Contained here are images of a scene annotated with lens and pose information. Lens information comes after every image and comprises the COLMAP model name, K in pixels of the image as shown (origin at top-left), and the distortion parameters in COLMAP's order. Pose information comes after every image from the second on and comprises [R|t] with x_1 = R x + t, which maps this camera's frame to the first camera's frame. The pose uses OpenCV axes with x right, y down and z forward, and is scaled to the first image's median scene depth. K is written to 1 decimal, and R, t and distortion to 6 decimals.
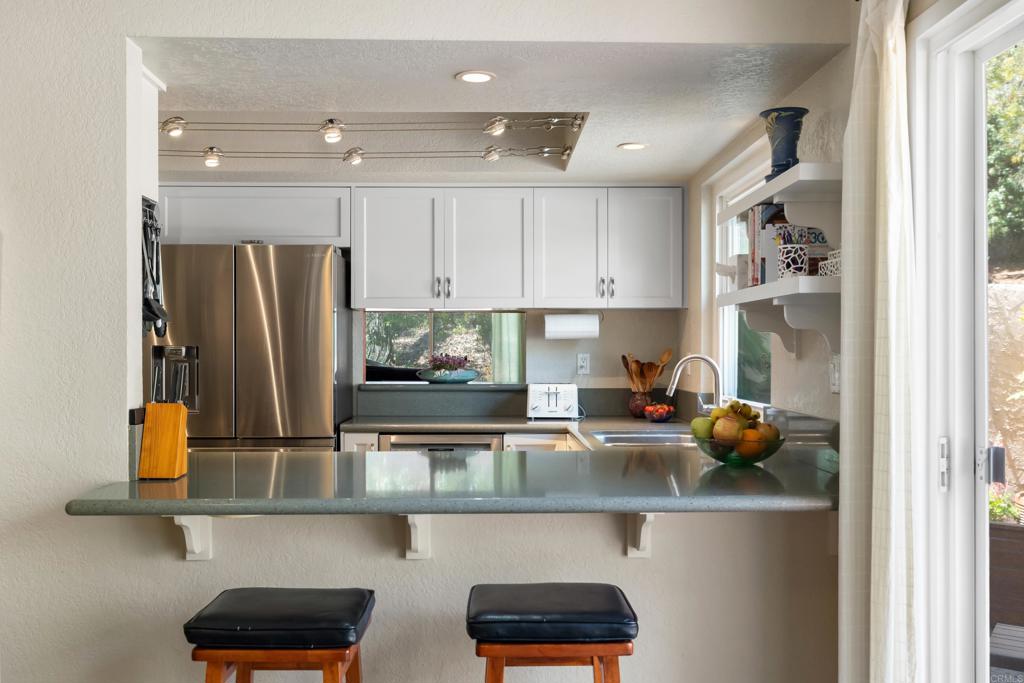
lens RADIAL K [[1017.3, 0, 512.4], [0, 1017.3, 345.0], [0, 0, 1]] dist [0.013821, 0.000000]
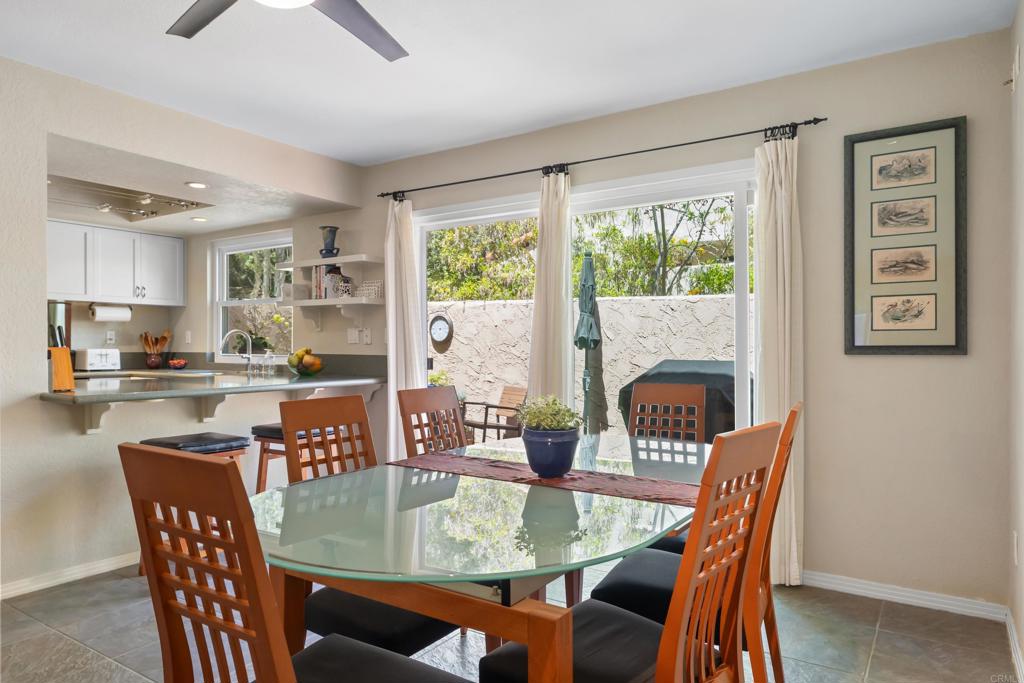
lens RADIAL K [[666.8, 0, 515.6], [0, 666.8, 342.8], [0, 0, 1]] dist [0.026262, -0.000419]
pose [[0.574907, 0.001810, 0.818217, -0.464278], [-0.004665, 0.999989, 0.001065, 0.024329], [-0.818206, -0.004429, 0.574909, -0.160599]]
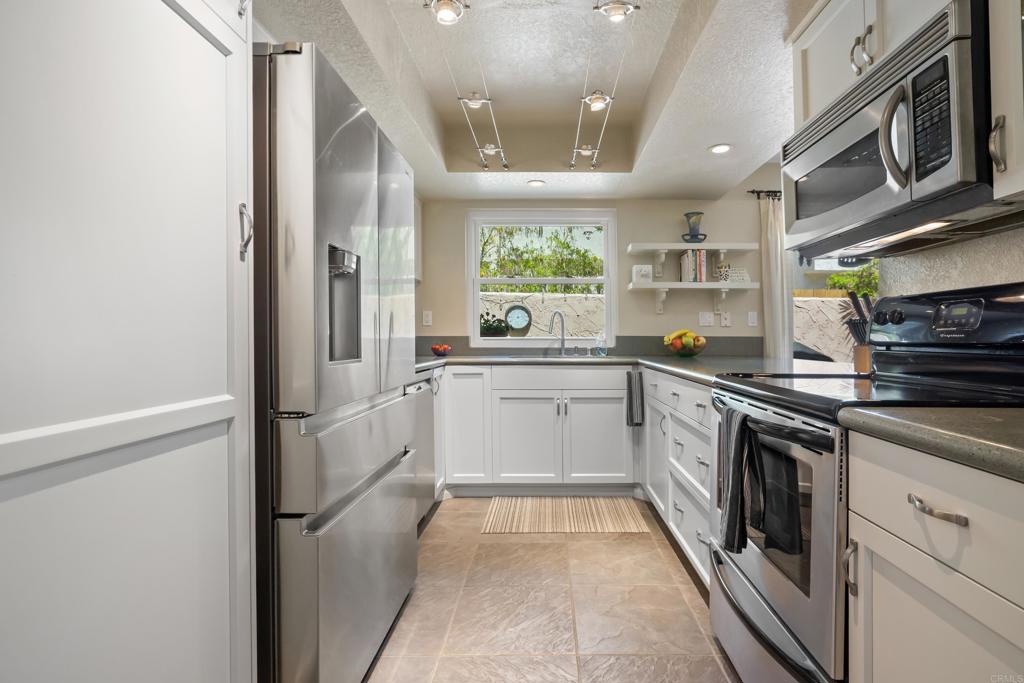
lens RADIAL K [[490.4, 0, 549.8], [0, 490.4, 328.7], [0, 0, 1]] dist [-0.009348, 0.001501]
pose [[0.024249, 0.016812, 0.999565, -0.564066], [-0.005366, 0.999846, -0.016686, 0.045435], [-0.999692, -0.004959, 0.024336, 0.798342]]
